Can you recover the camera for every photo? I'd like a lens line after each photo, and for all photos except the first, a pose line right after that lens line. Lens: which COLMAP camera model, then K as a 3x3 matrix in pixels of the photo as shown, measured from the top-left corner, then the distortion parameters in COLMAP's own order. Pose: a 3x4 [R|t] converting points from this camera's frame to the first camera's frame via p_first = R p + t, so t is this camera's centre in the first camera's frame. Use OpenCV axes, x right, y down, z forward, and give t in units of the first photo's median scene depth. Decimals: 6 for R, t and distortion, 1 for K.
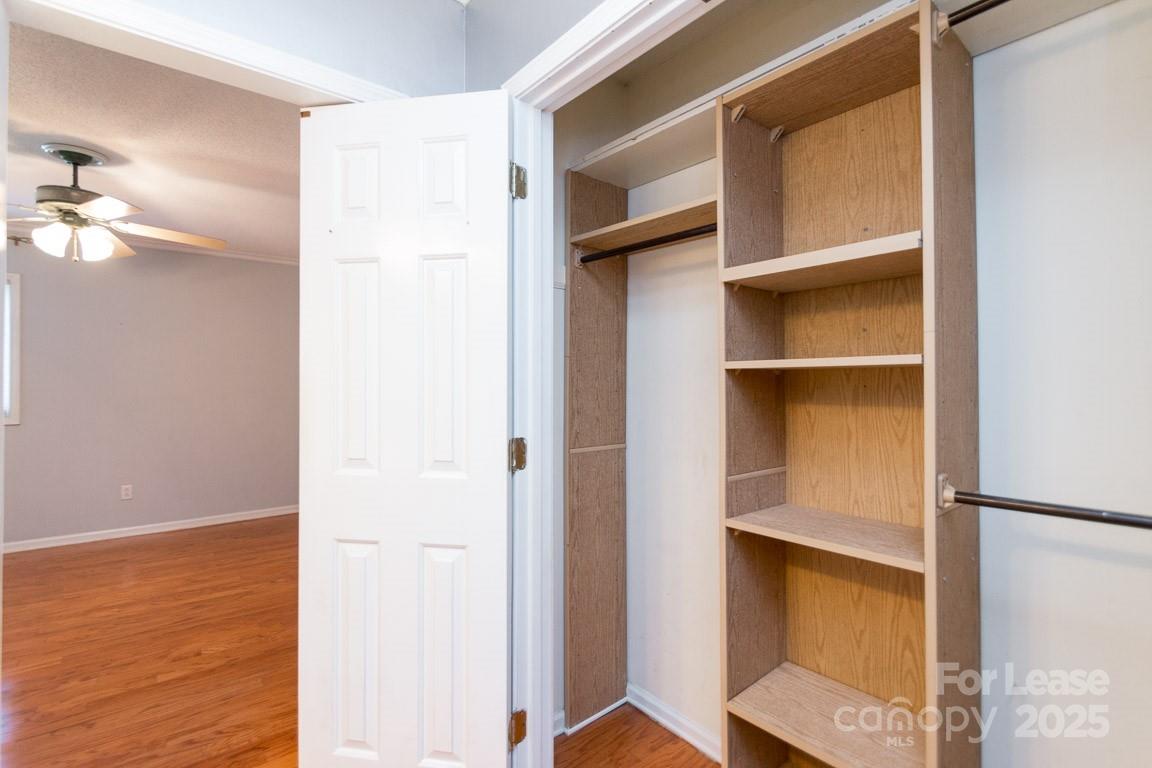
lens RADIAL K [[547.8, 0, 576.0], [0, 547.8, 384.0], [0, 0, 1]] dist [0.001230, -0.000625]
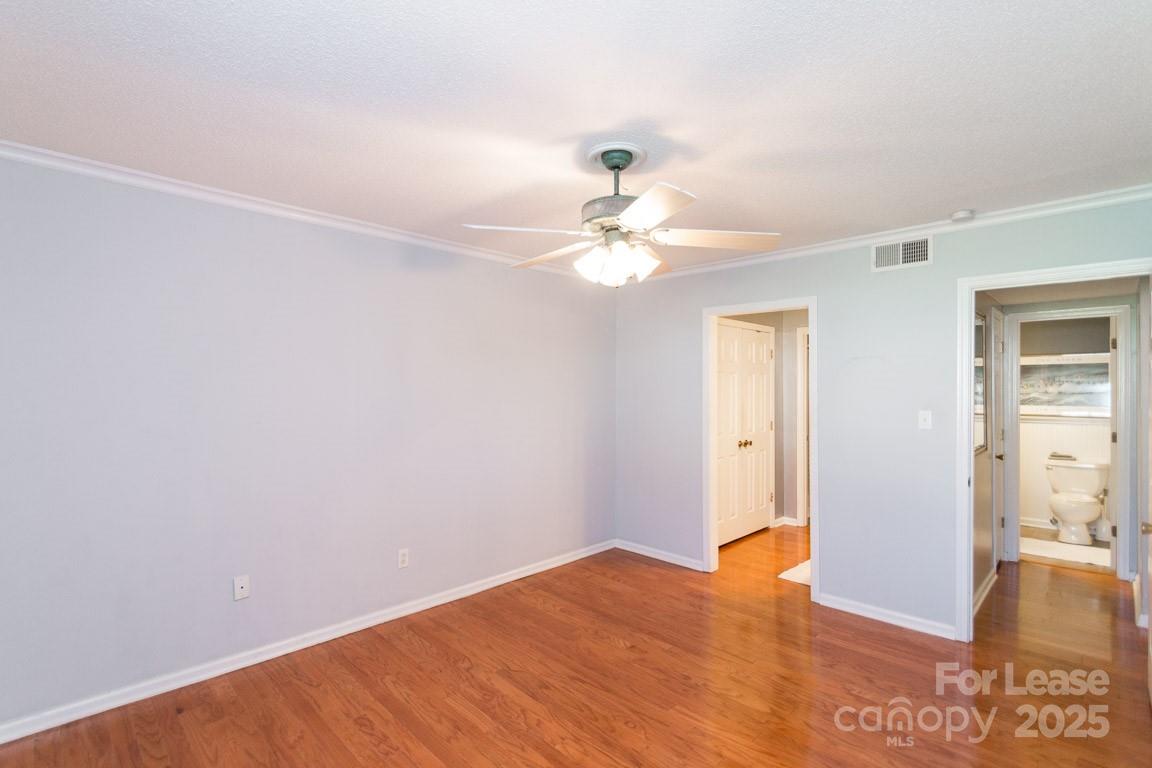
lens RADIAL K [[543.6, 0, 576.0], [0, 543.6, 384.0], [0, 0, 1]] dist [0.002876, 0.000036]
pose [[-0.114760, -0.003794, 0.993386, -1.158630], [0.003049, 0.999987, 0.004172, -0.058250], [-0.993389, 0.003508, -0.114747, 0.781558]]
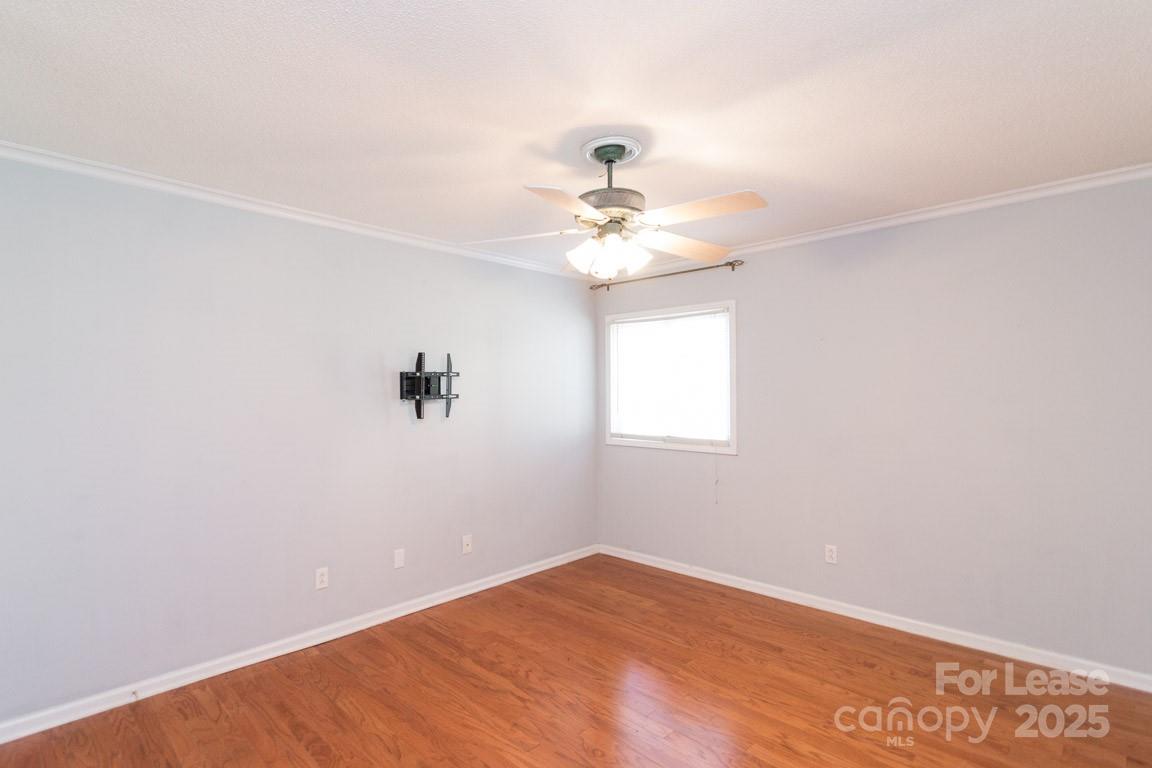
lens RADIAL K [[564.8, 0, 544.6], [0, 564.8, 378.6], [0, 0, 1]] dist [0.016606, 0.000141]
pose [[0.099175, -0.023225, -0.994799, -0.054003], [0.004674, 0.999727, -0.022874, -0.038682], [0.995059, -0.002381, 0.099256, 0.555788]]
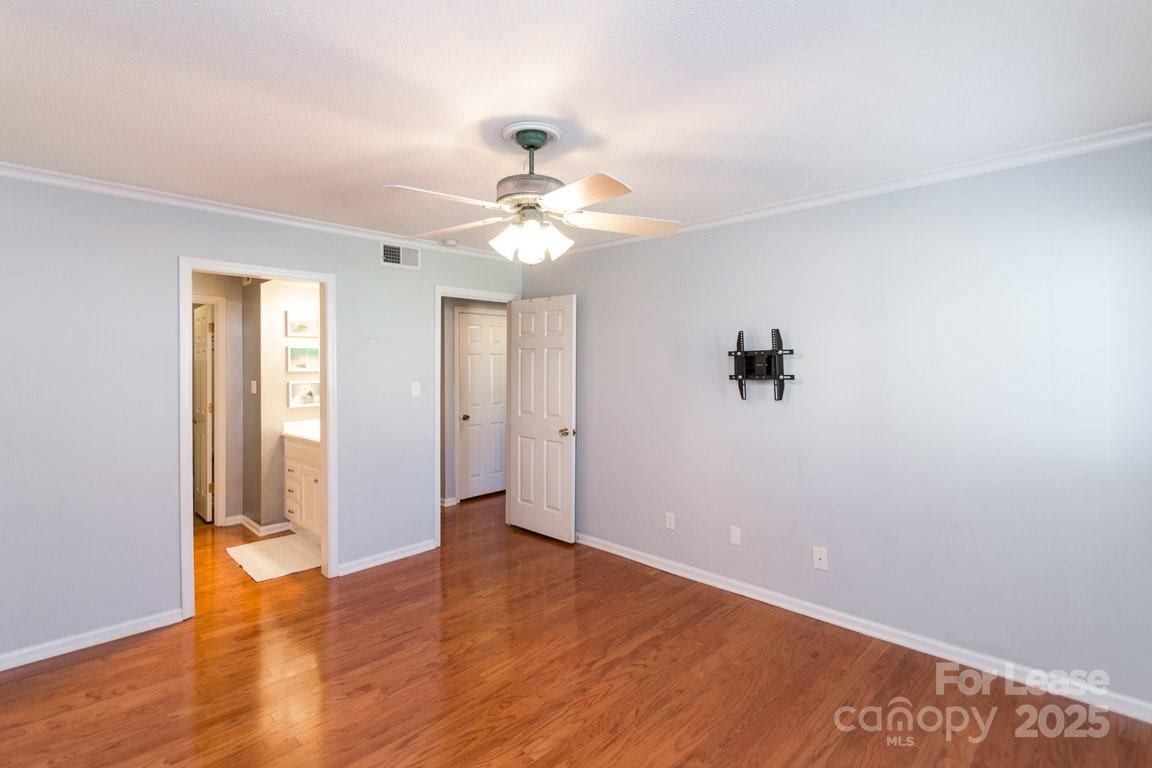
lens RADIAL K [[538.9, 0, 565.0], [0, 538.9, 359.6], [0, 0, 1]] dist [0.000309, -0.000239]
pose [[-0.993195, -0.003161, -0.116421, -0.589794], [-0.002491, 0.999979, -0.005900, -0.051642], [0.116437, -0.005569, -0.993182, 1.226259]]
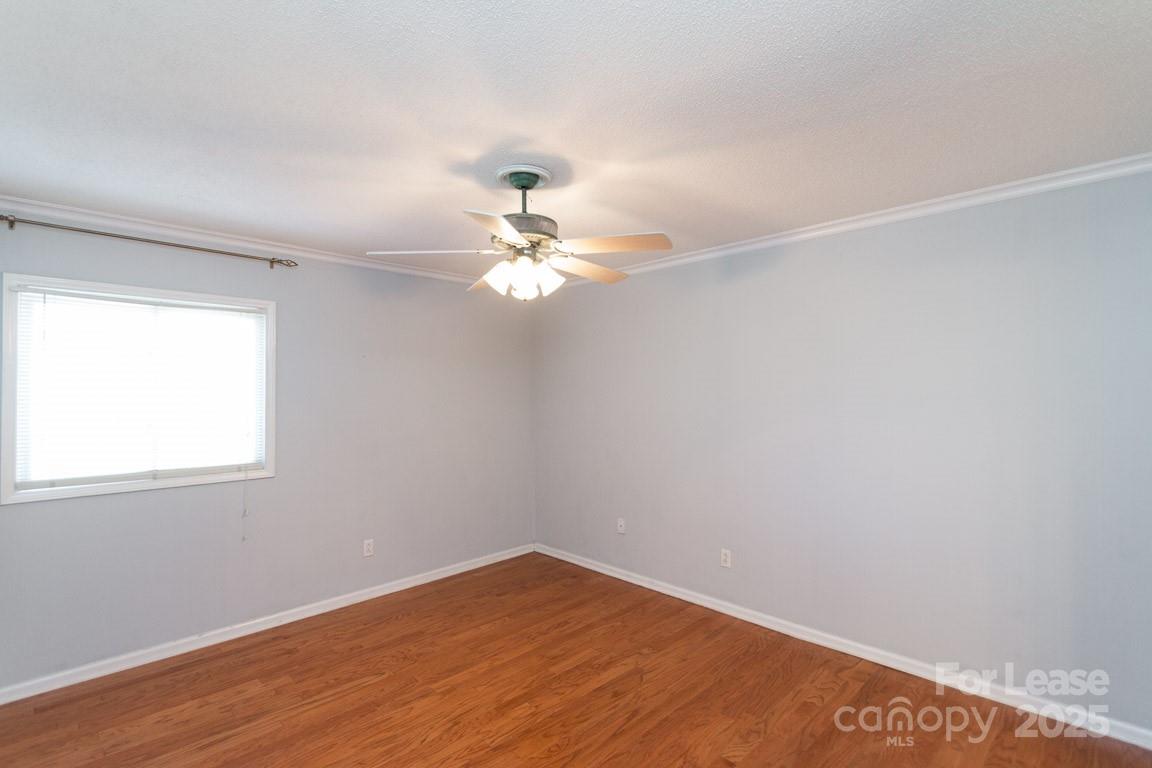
lens RADIAL K [[542.2, 0, 570.1], [0, 542.2, 384.2], [0, 0, 1]] dist [0.001916, -0.000348]
pose [[0.994647, -0.004428, 0.103238, -0.634129], [0.005542, 0.999929, -0.010508, -0.058694], [-0.103184, 0.011024, 0.994601, 0.106362]]
